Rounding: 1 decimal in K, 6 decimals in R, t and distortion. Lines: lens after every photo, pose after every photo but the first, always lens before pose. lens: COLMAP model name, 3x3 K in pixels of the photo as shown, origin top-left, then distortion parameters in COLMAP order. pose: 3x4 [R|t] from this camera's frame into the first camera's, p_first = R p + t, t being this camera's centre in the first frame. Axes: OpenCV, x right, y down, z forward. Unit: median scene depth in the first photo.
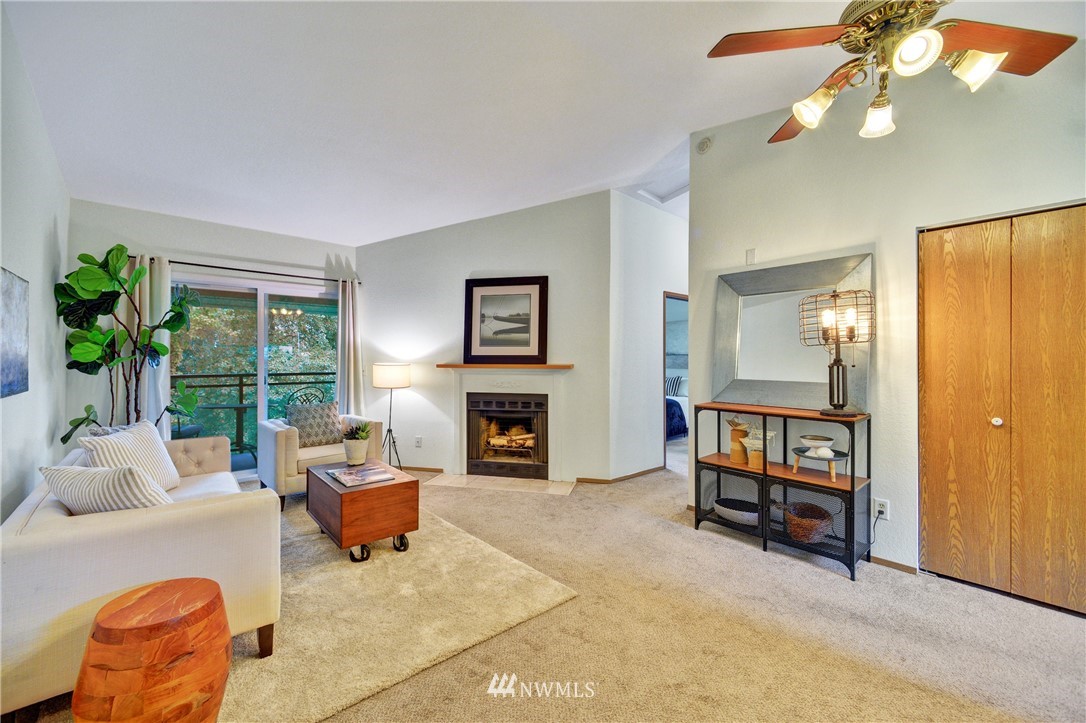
lens RADIAL K [[433.2, 0, 548.6], [0, 433.2, 365.3], [0, 0, 1]] dist [-0.008191, 0.000828]
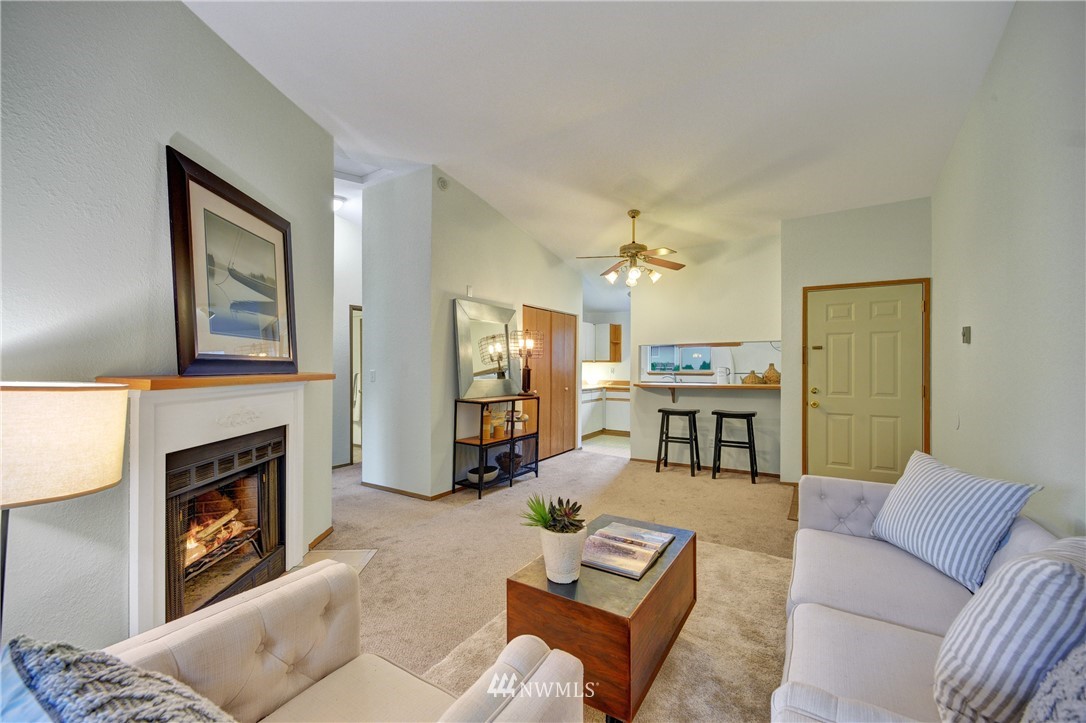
lens RADIAL K [[433.2, 0, 540.4], [0, 433.2, 366.0], [0, 0, 1]] dist [-0.008191, 0.000828]
pose [[-0.277863, -0.000764, 0.960620, -0.644824], [0.010198, 0.999941, 0.003745, -0.010634], [-0.960567, 0.010837, -0.277839, 0.819052]]
